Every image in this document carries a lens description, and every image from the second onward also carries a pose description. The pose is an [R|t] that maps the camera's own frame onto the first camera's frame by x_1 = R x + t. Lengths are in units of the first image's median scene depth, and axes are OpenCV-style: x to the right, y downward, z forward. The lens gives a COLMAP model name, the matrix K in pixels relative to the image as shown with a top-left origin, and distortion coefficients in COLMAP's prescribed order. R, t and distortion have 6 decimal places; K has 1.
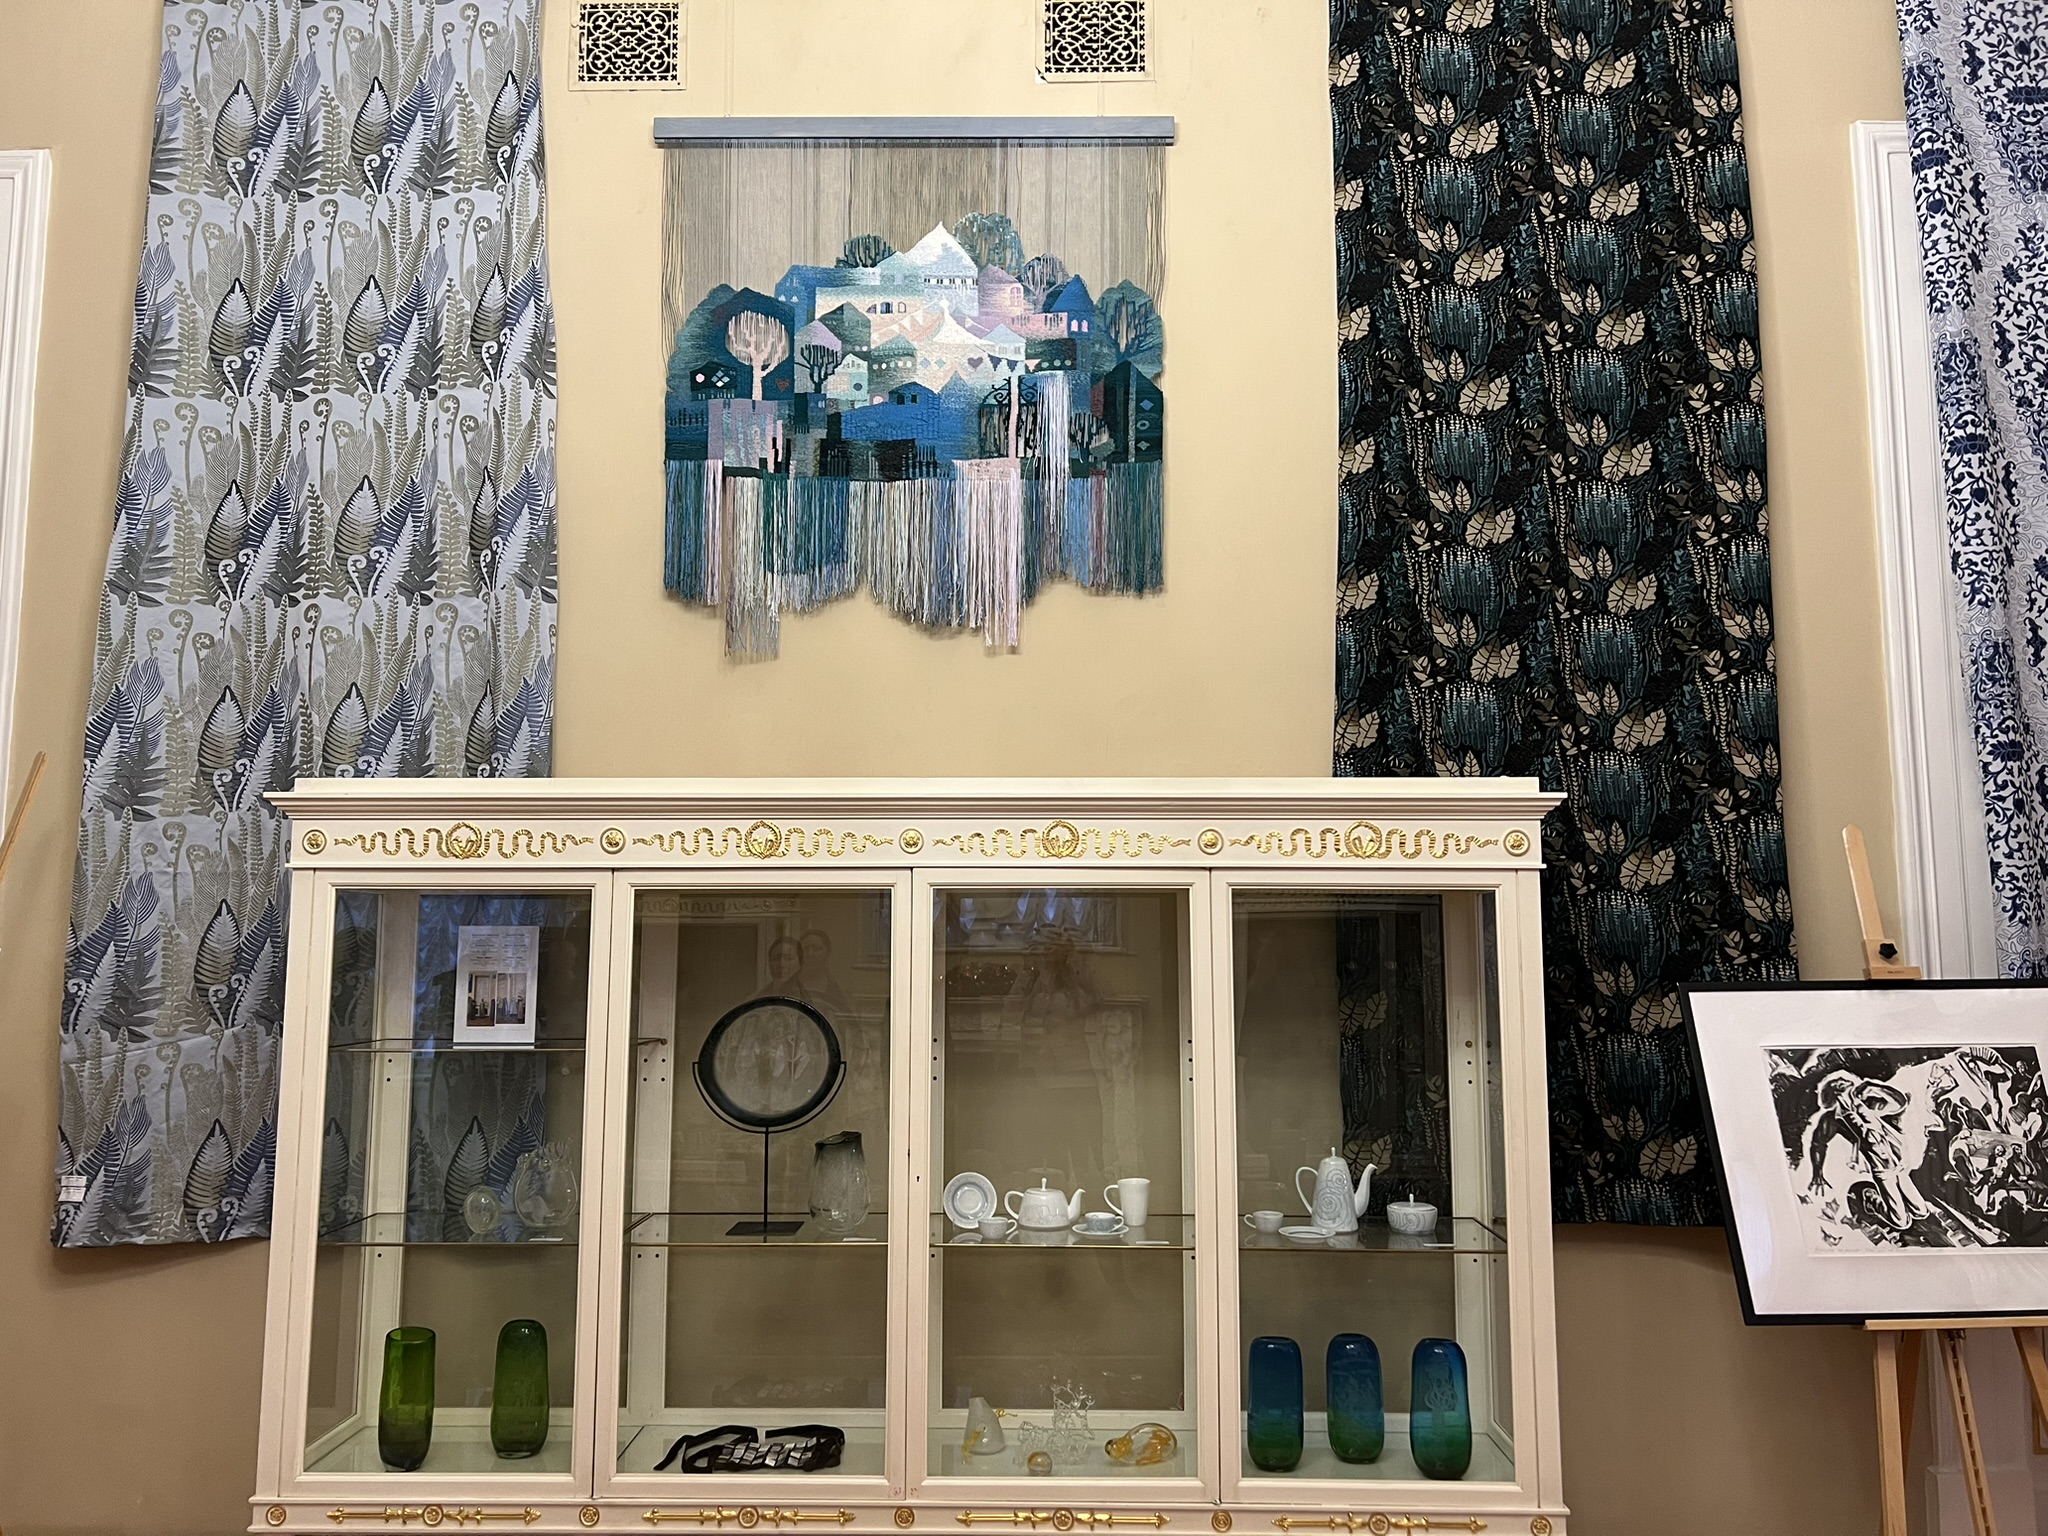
lens RADIAL K [[1539.9, 0, 1024.0], [0, 1539.9, 768.0], [0, 0, 1]] dist [0.039199, -0.000193]
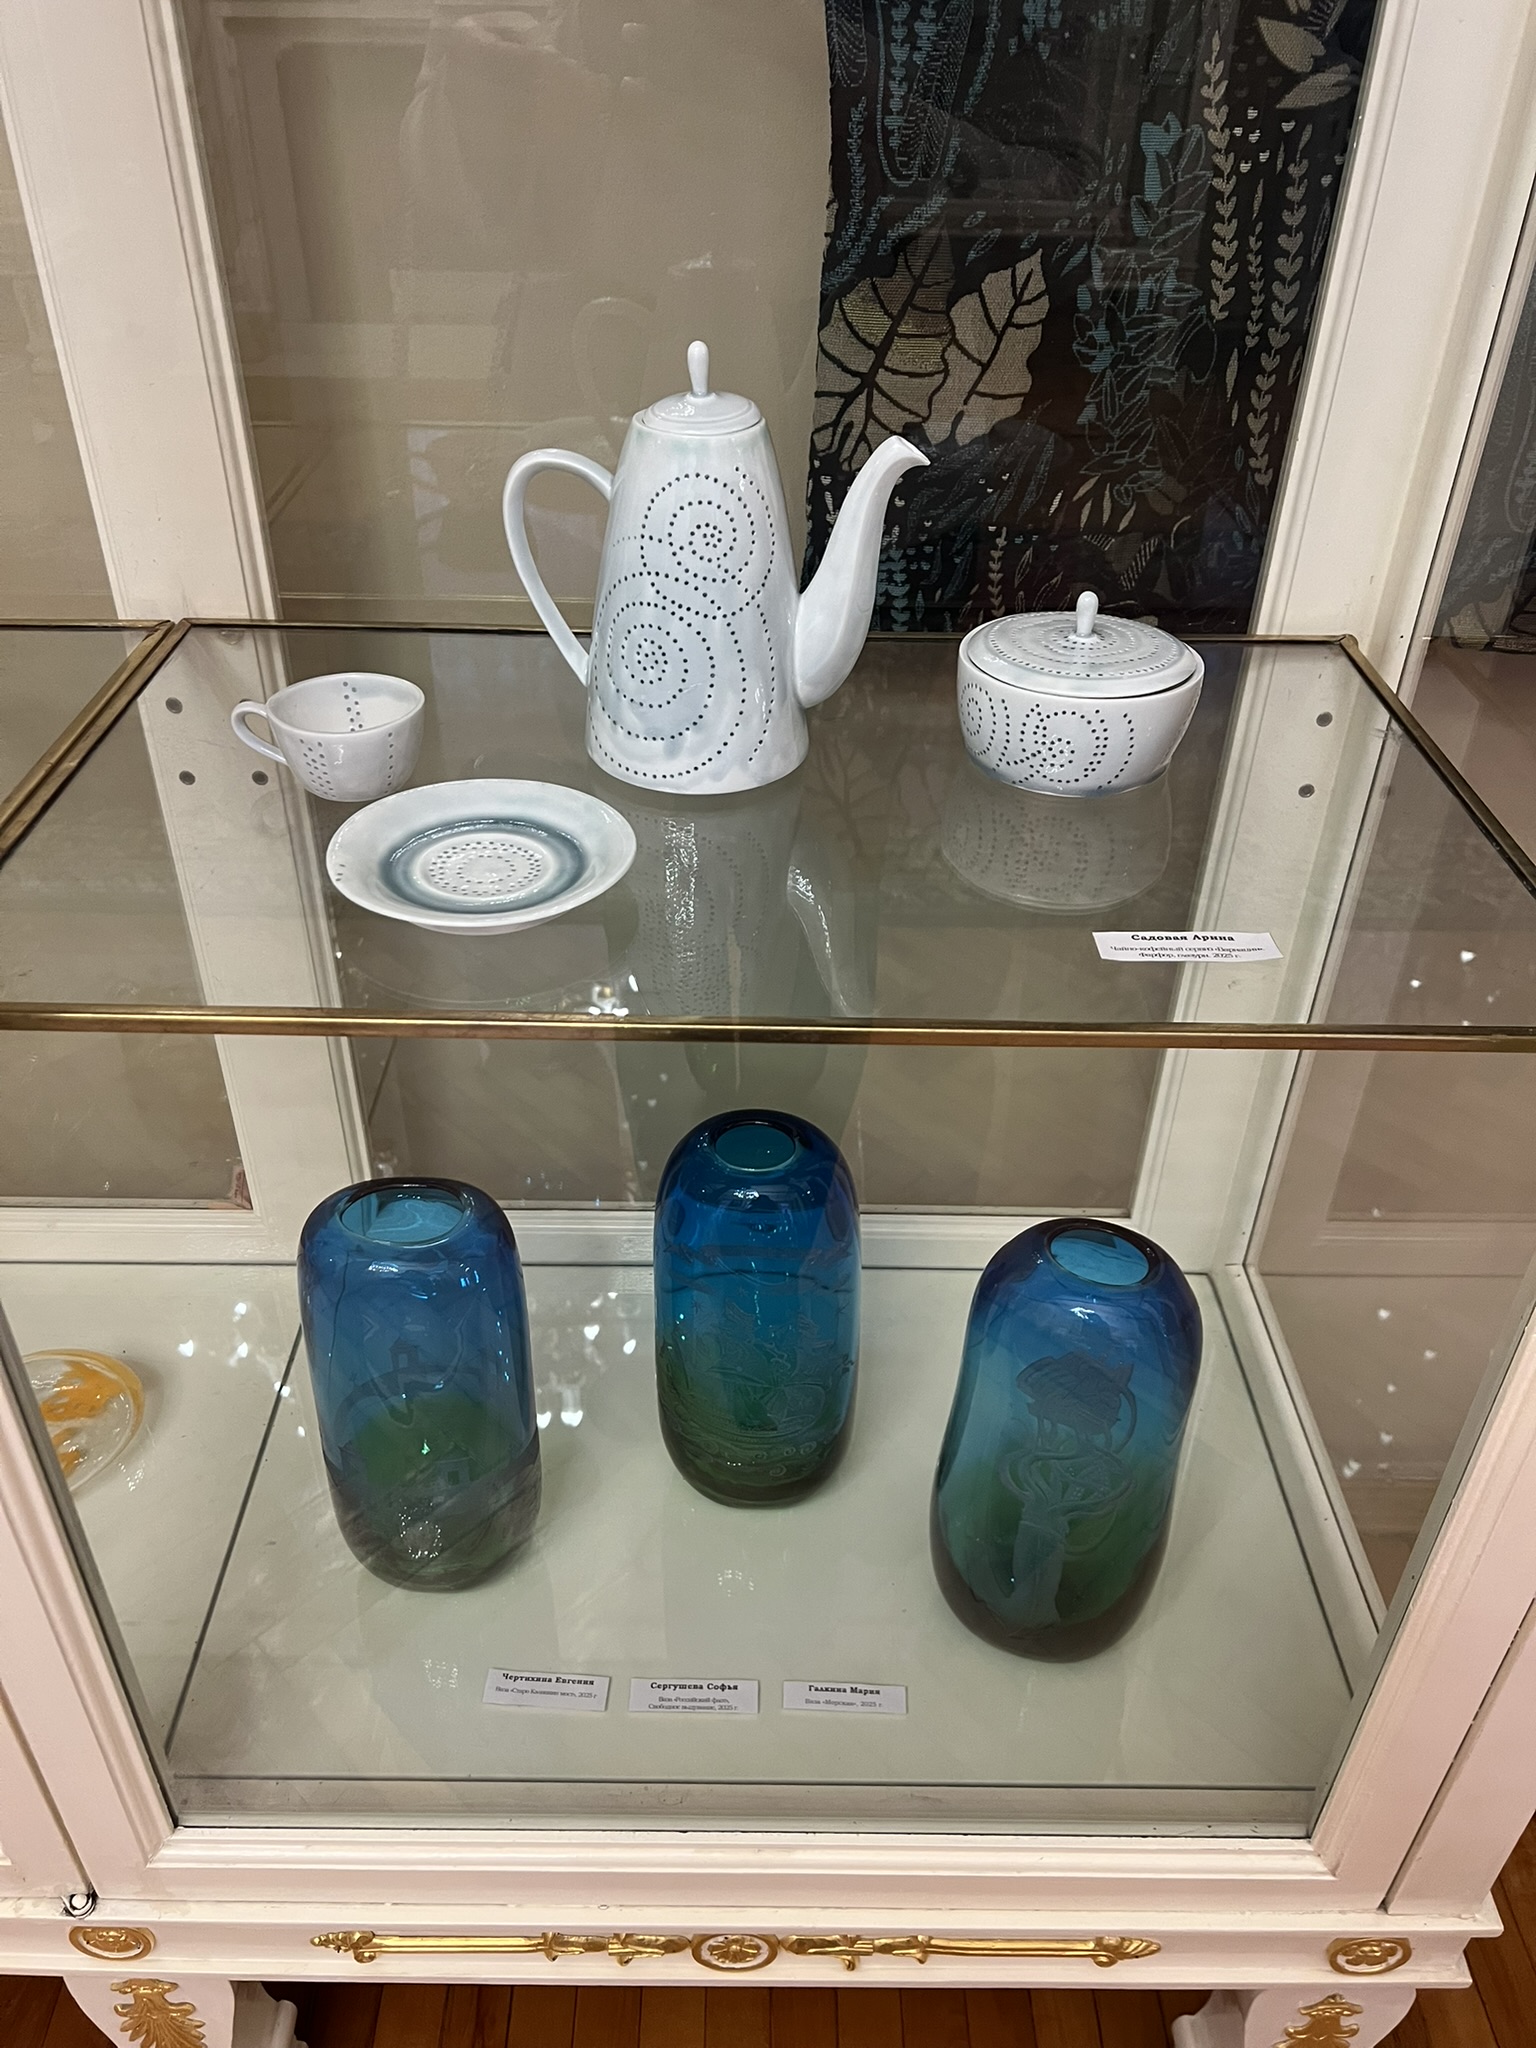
lens RADIAL K [[1539.9, 0, 768.0], [0, 1539.9, 1024.0], [0, 0, 1]] dist [0.039199, -0.000193]
pose [[0.999564, 0.001568, 0.029478, 0.203470], [-0.020616, 0.751810, 0.659057, 0.187027], [-0.021129, -0.659378, 0.751515, 0.815351]]
